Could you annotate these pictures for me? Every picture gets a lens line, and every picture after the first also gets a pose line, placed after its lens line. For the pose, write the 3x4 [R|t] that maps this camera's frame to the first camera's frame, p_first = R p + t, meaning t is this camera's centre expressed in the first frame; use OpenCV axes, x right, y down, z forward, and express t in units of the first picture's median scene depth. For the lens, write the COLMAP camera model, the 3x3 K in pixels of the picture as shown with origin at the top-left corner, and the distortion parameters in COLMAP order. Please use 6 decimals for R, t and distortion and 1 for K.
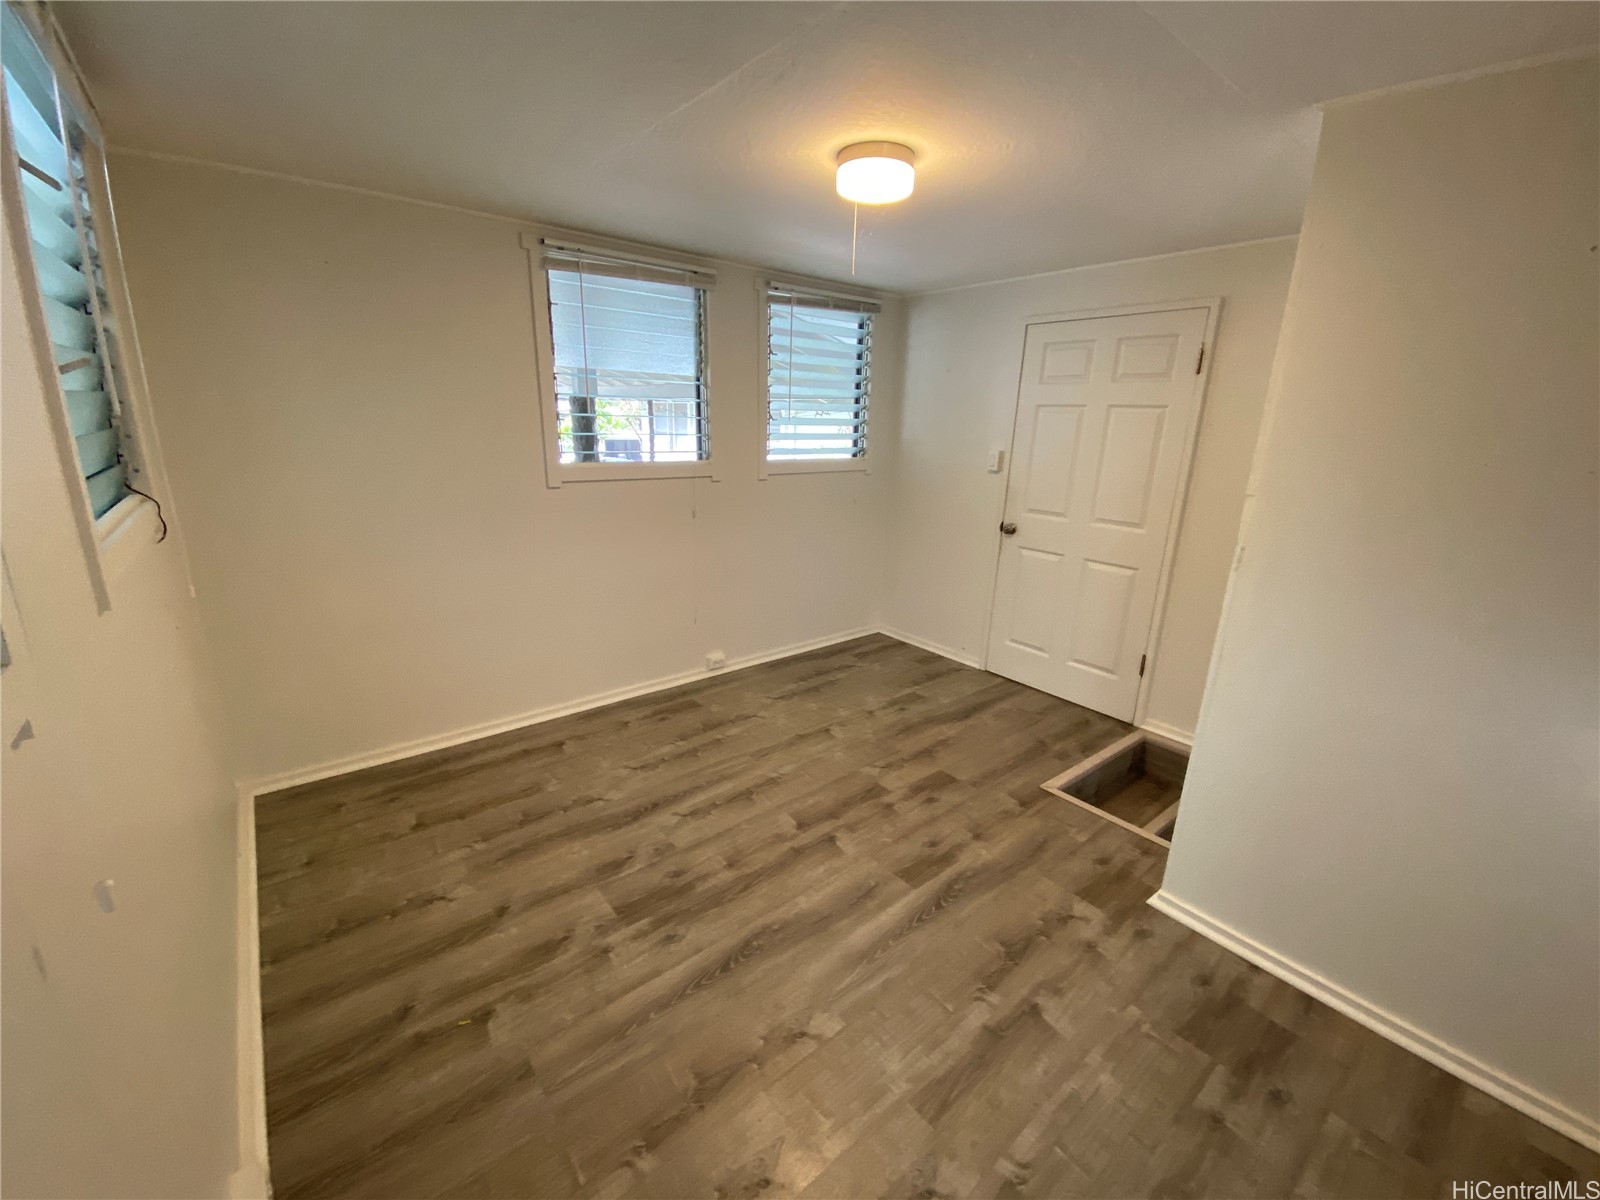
lens RADIAL K [[651.9, 0, 794.4], [0, 651.9, 593.3], [0, 0, 1]] dist [-0.036332, -0.002846]
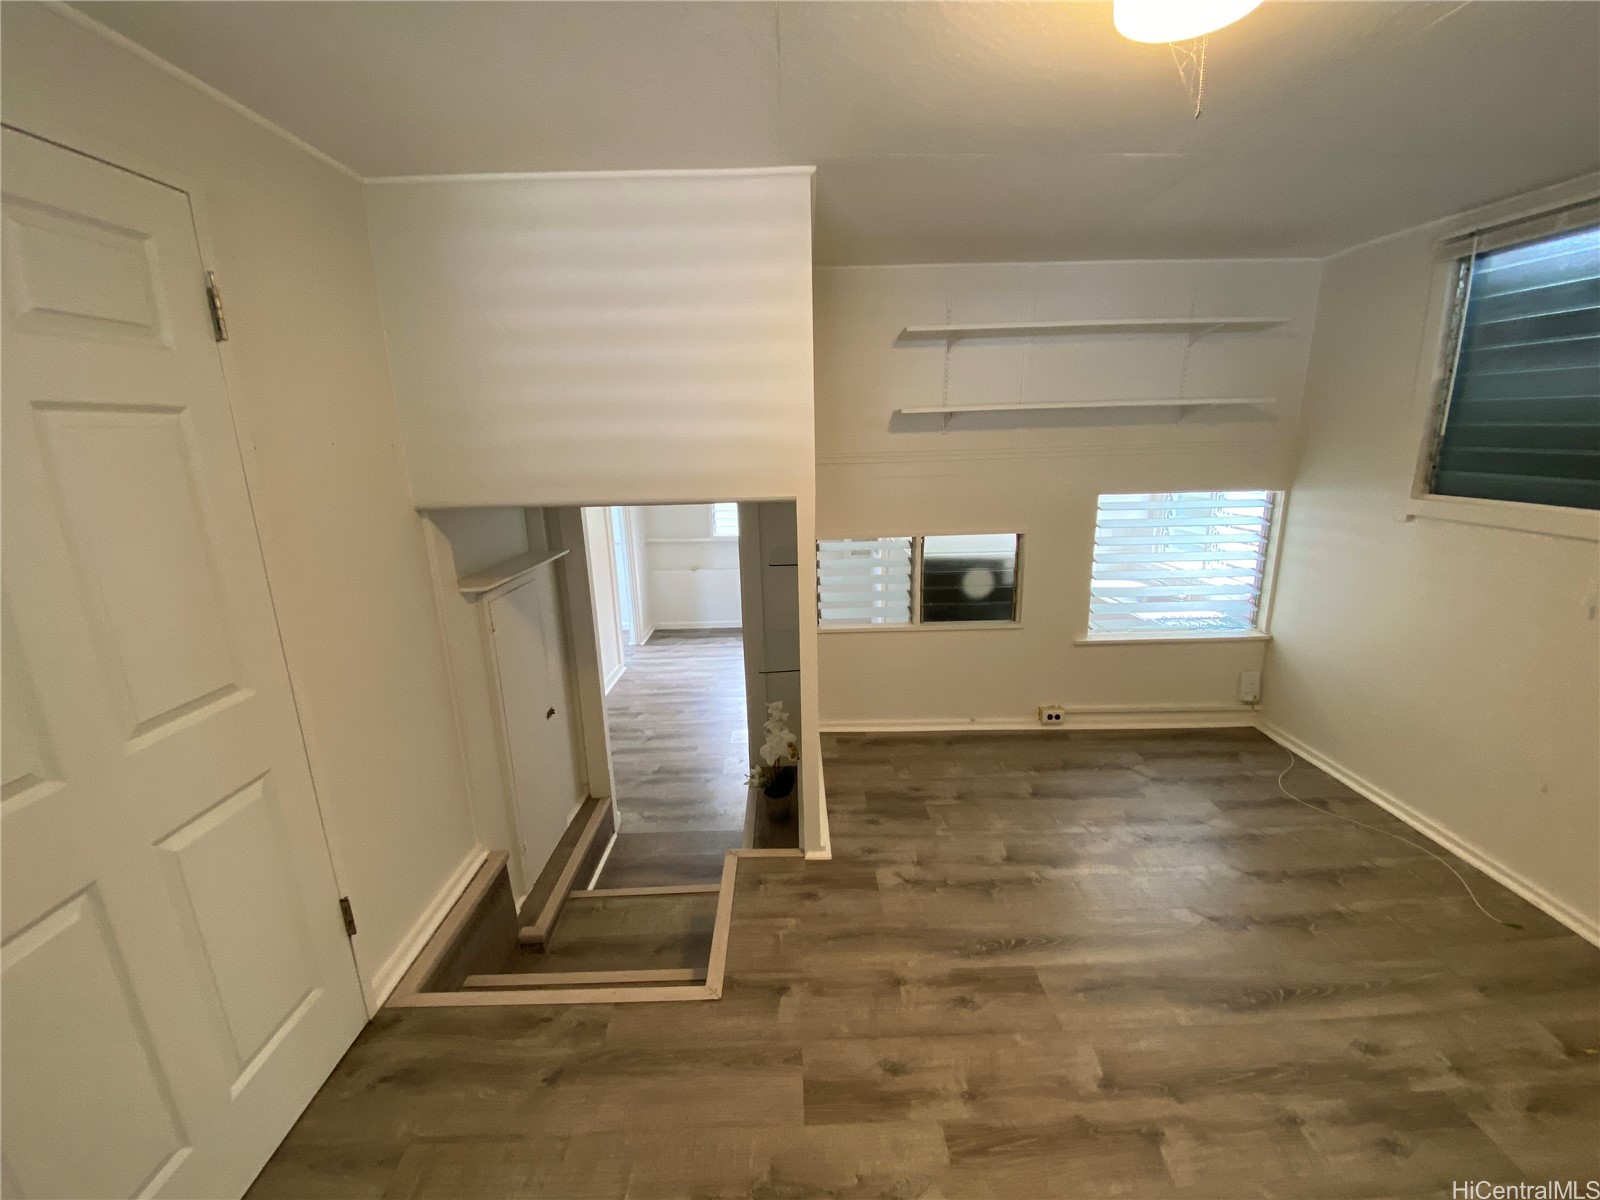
lens RADIAL K [[651.9, 0, 786.0], [0, 651.9, 607.5], [0, 0, 1]] dist [-0.036332, -0.002846]
pose [[-0.780866, -0.145580, 0.607499, -0.004487], [0.186812, 0.873548, 0.449460, -0.383579], [-0.596112, 0.464457, -0.654928, 1.457986]]
